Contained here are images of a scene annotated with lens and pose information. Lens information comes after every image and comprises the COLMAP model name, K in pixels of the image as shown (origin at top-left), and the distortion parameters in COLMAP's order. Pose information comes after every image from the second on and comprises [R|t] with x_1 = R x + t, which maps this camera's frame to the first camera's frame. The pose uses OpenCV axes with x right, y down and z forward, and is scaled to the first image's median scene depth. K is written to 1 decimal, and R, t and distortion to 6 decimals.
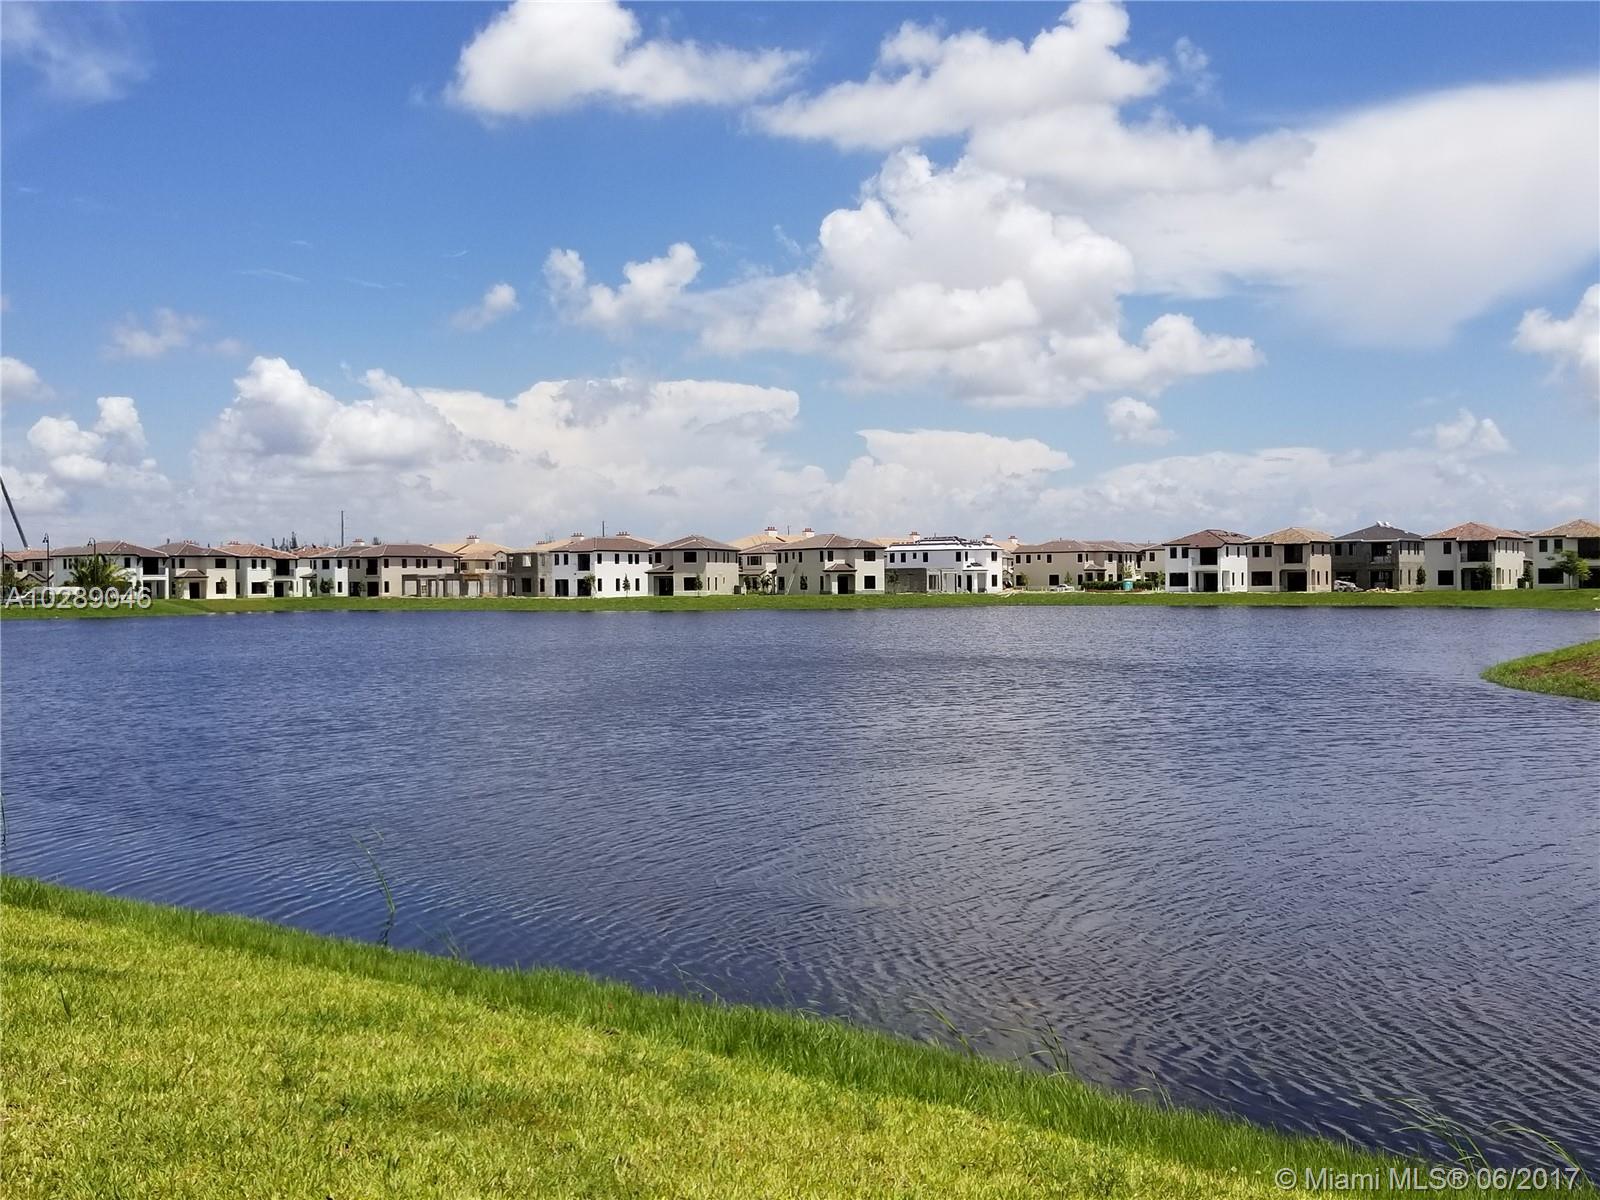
lens RADIAL K [[1212.1, 0, 790.6], [0, 1212.1, 600.9], [0, 0, 1]] dist [0.058122, -0.064620]
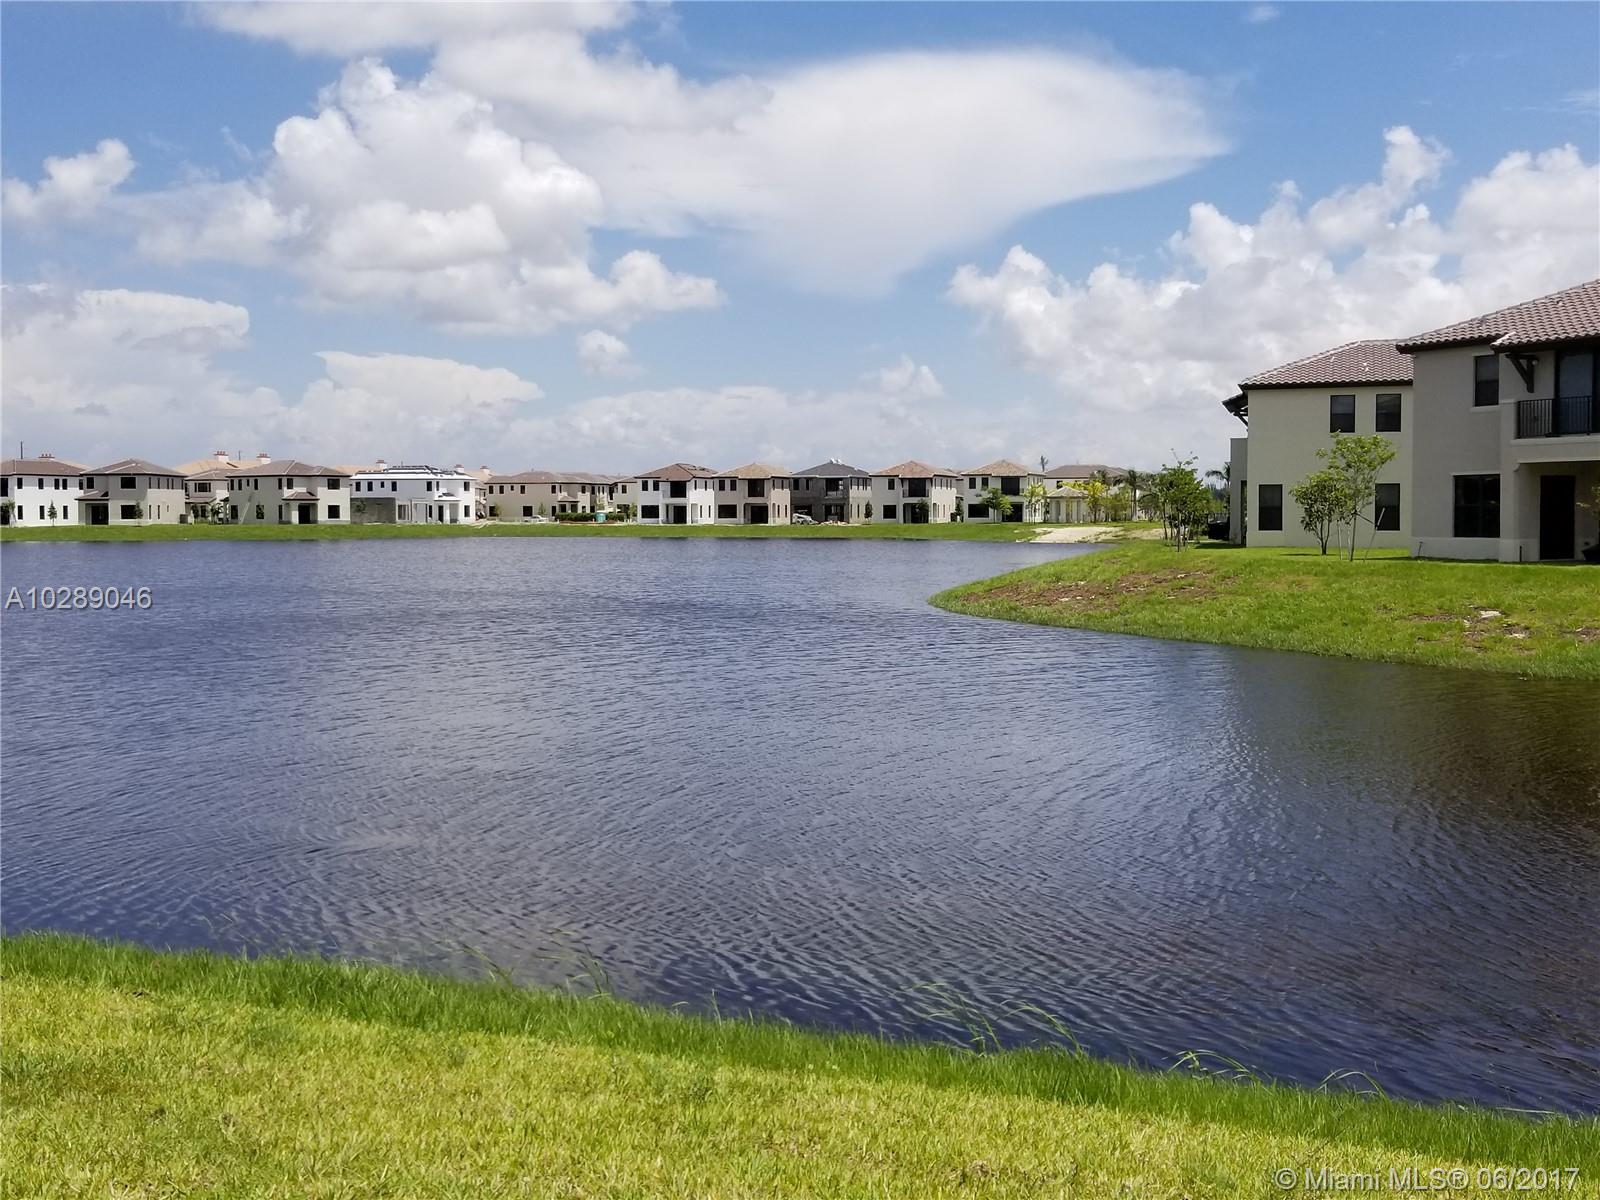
lens RADIAL K [[1212.1, 0, 822.4], [0, 1212.1, 567.6], [0, 0, 1]] dist [0.058122, -0.064620]
pose [[0.974073, -0.003692, 0.226206, 0.225658], [-0.003507, 0.999500, 0.031416, -0.002954], [-0.226209, -0.031395, 0.973573, -0.028018]]
